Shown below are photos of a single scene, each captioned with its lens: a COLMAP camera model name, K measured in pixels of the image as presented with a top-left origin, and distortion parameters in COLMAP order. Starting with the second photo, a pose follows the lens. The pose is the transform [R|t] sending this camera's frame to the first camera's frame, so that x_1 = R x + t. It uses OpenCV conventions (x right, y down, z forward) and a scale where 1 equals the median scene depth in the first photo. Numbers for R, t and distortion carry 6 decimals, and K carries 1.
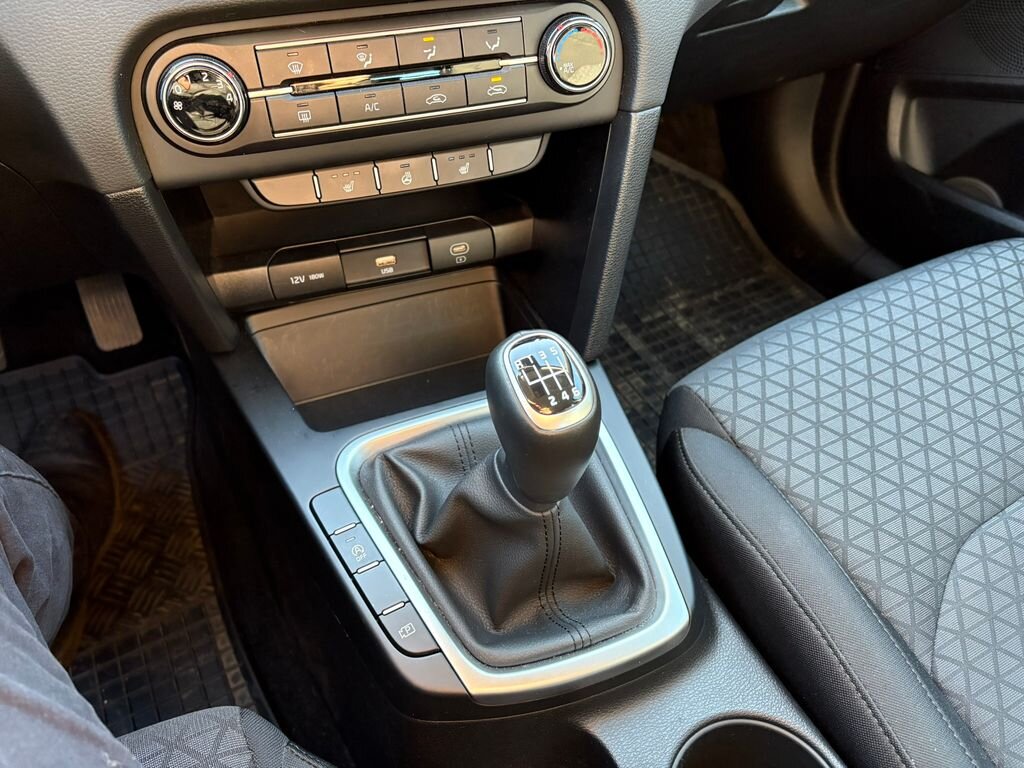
lens RADIAL K [[786.1, 0, 504.4], [0, 786.1, 376.1], [0, 0, 1]] dist [0.043377, -0.038790]
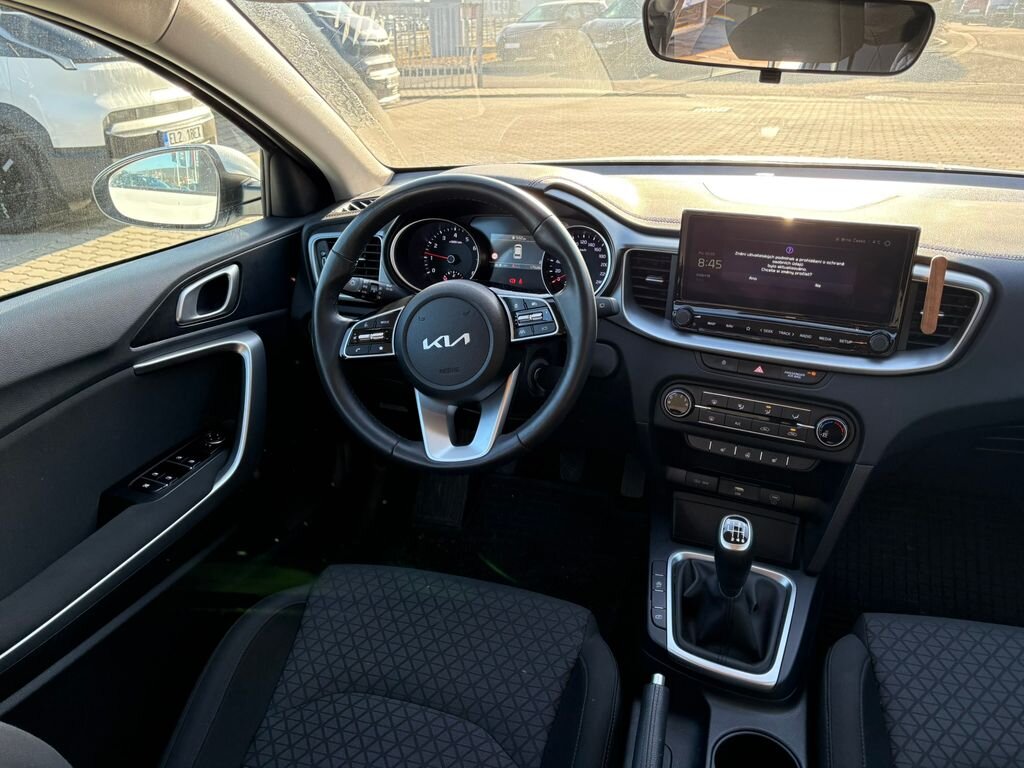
lens RADIAL K [[786.1, 0, 513.1], [0, 786.1, 386.3], [0, 0, 1]] dist [0.043377, -0.038790]
pose [[0.713377, 0.276700, -0.643841, 0.740636], [-0.464170, 0.874881, -0.138309, 0.195337], [0.525014, 0.397518, 0.752555, -1.081788]]
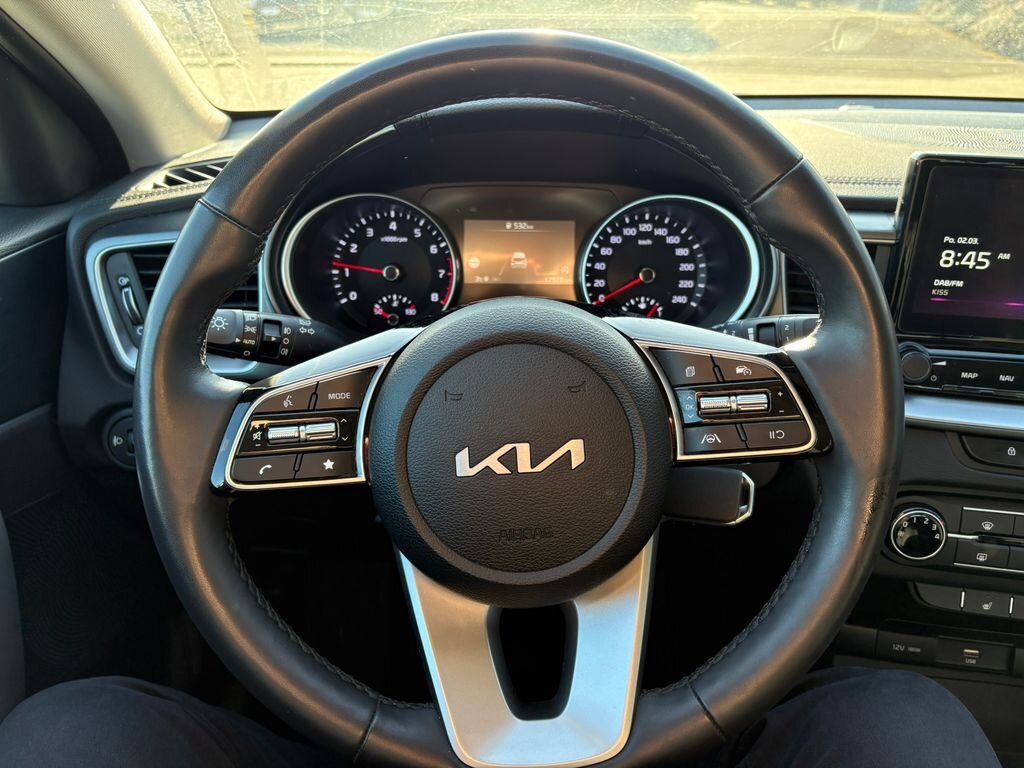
lens RADIAL K [[786.1, 0, 507.4], [0, 786.1, 377.0], [0, 0, 1]] dist [0.043377, -0.038790]
pose [[0.876214, 0.208435, -0.434516, -0.346473], [-0.330153, 0.916435, -0.226154, -0.024730], [0.351068, 0.341616, 0.871808, -0.472401]]
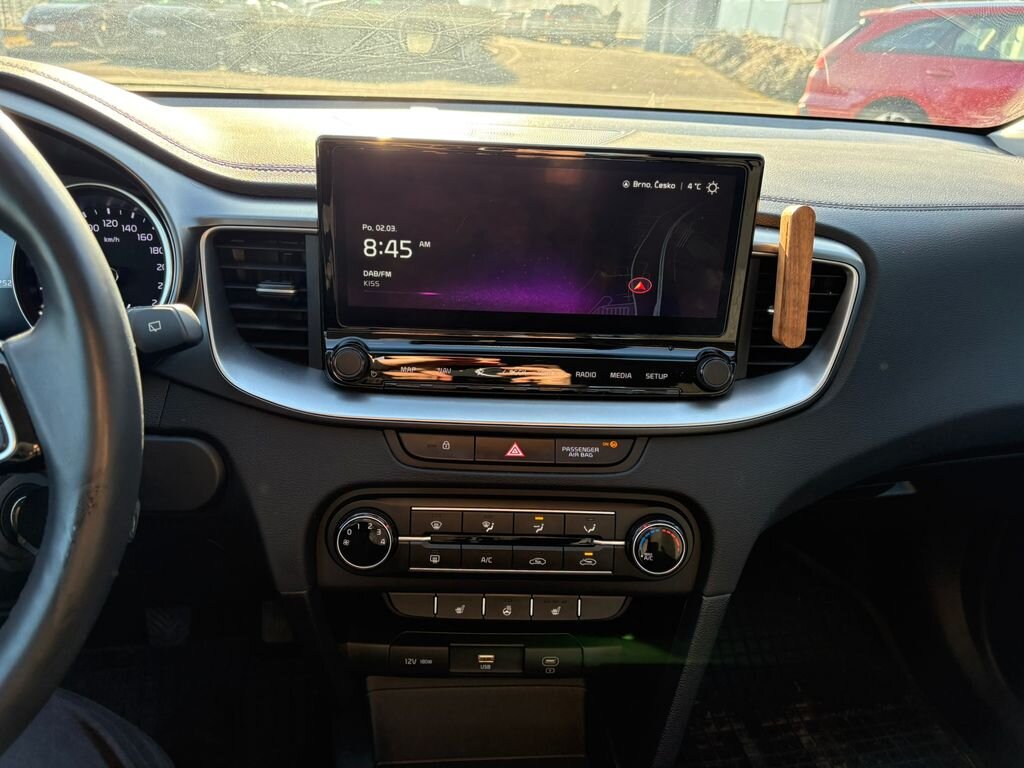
lens RADIAL K [[786.1, 0, 506.1], [0, 786.1, 382.8], [0, 0, 1]] dist [0.043377, -0.038790]
pose [[0.955971, 0.149888, -0.252297, 0.115796], [-0.226502, 0.923500, -0.309586, -0.173650], [0.186593, 0.353101, 0.916789, -0.221152]]
